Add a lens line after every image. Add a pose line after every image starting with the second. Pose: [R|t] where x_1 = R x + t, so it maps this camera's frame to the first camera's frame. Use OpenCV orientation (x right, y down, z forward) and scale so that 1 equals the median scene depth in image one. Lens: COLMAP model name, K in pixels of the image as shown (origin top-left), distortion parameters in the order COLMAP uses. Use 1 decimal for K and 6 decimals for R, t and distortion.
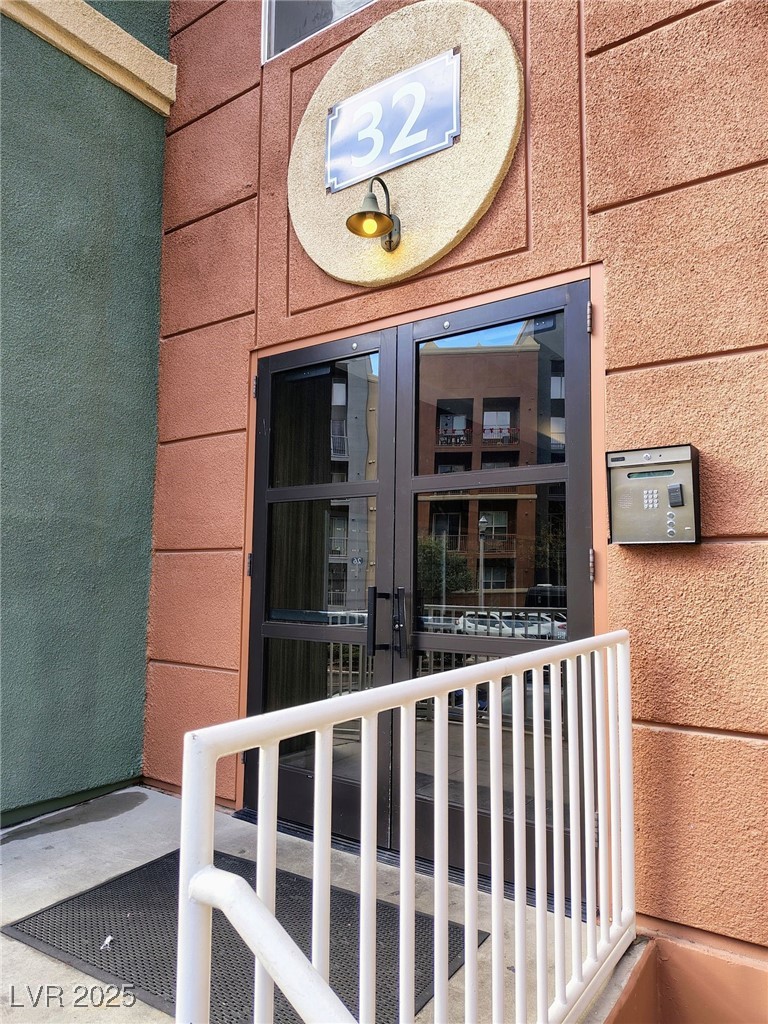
lens RADIAL K [[701.2, 0, 385.3], [0, 701.2, 515.9], [0, 0, 1]] dist [0.033021, -0.007026]
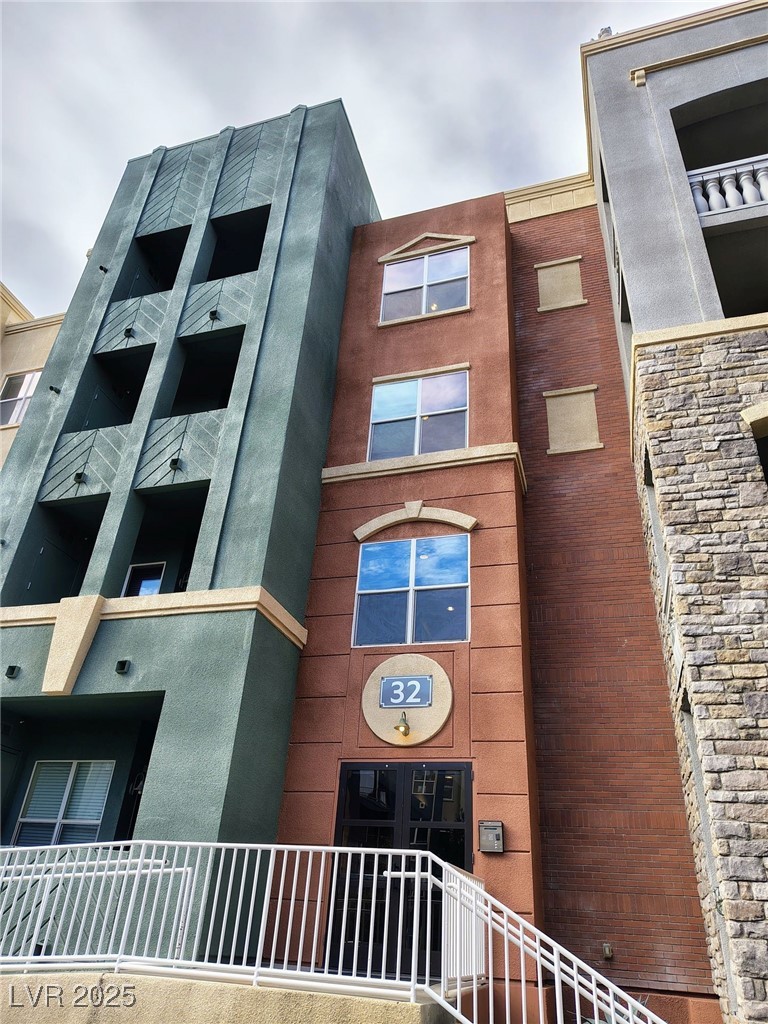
lens RADIAL K [[701.2, 0, 378.7], [0, 701.2, 512.1], [0, 0, 1]] dist [0.033021, -0.007026]
pose [[0.949159, 0.205047, 0.238859, -1.040067], [-0.080572, 0.891733, -0.445331, 0.113186], [-0.304312, 0.403444, 0.862918, -1.973168]]
